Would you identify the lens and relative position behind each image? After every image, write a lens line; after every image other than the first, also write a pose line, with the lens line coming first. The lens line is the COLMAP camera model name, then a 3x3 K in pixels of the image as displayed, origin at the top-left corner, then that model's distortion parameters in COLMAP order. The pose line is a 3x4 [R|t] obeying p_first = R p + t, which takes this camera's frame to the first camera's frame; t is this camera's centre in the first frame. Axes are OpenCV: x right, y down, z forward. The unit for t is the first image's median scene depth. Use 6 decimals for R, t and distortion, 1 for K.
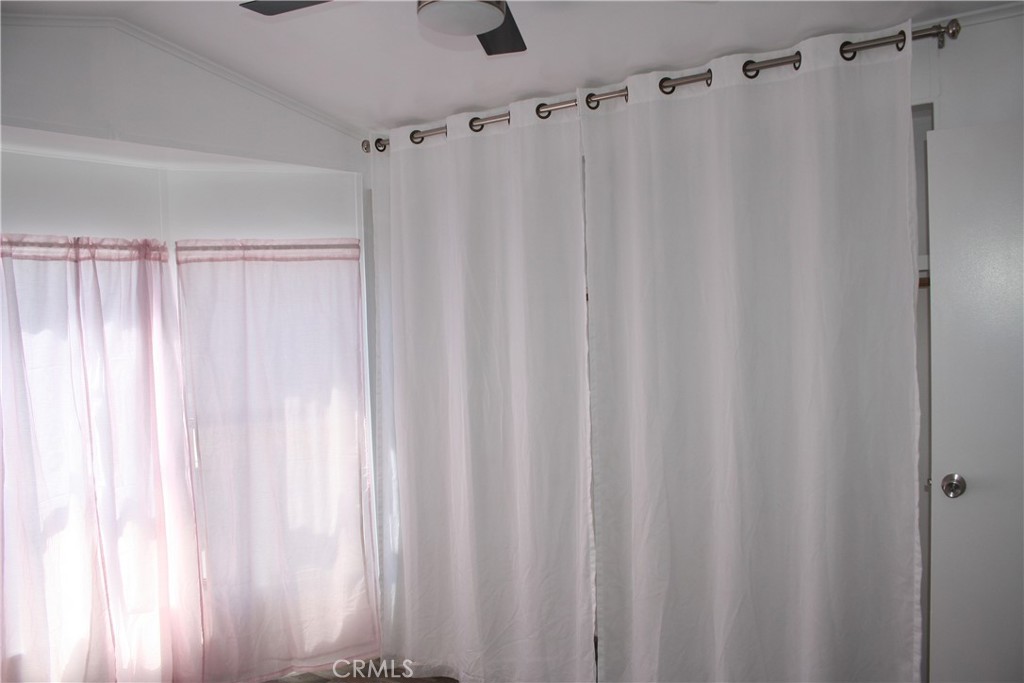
lens RADIAL K [[845.0, 0, 516.3], [0, 845.0, 343.6], [0, 0, 1]] dist [-0.160349, 0.128777]
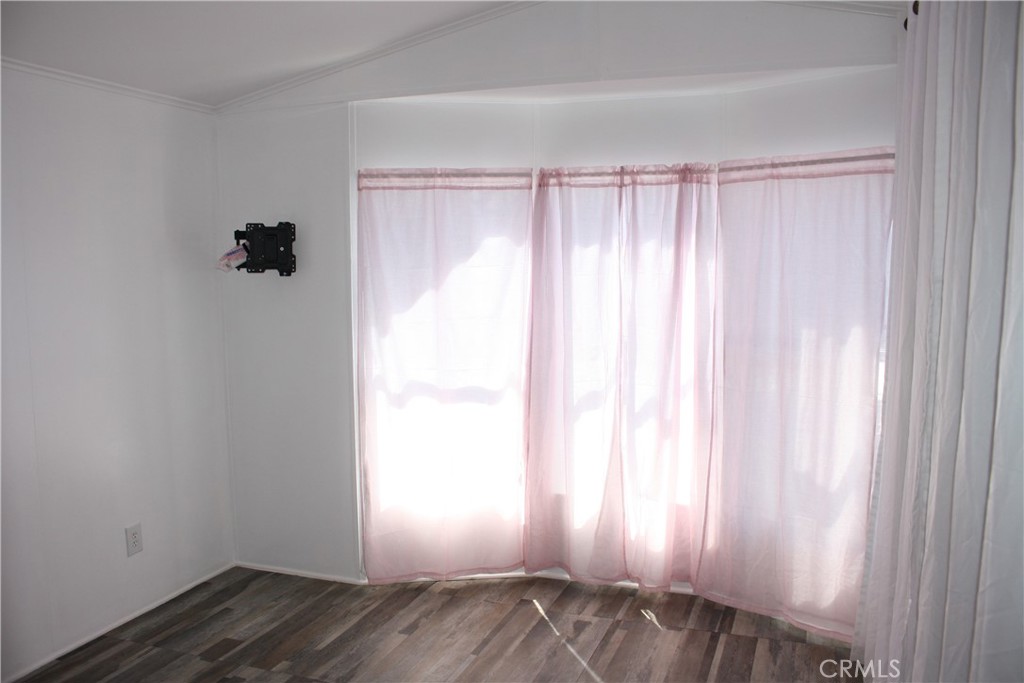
lens RADIAL K [[845.0, 0, 516.3], [0, 845.0, 343.6], [0, 0, 1]] dist [-0.160349, 0.128777]
pose [[0.277521, 0.142953, -0.950025, 0.520796], [-0.035713, 0.989719, 0.138493, -0.035243], [0.960056, -0.004506, 0.279773, 0.457323]]
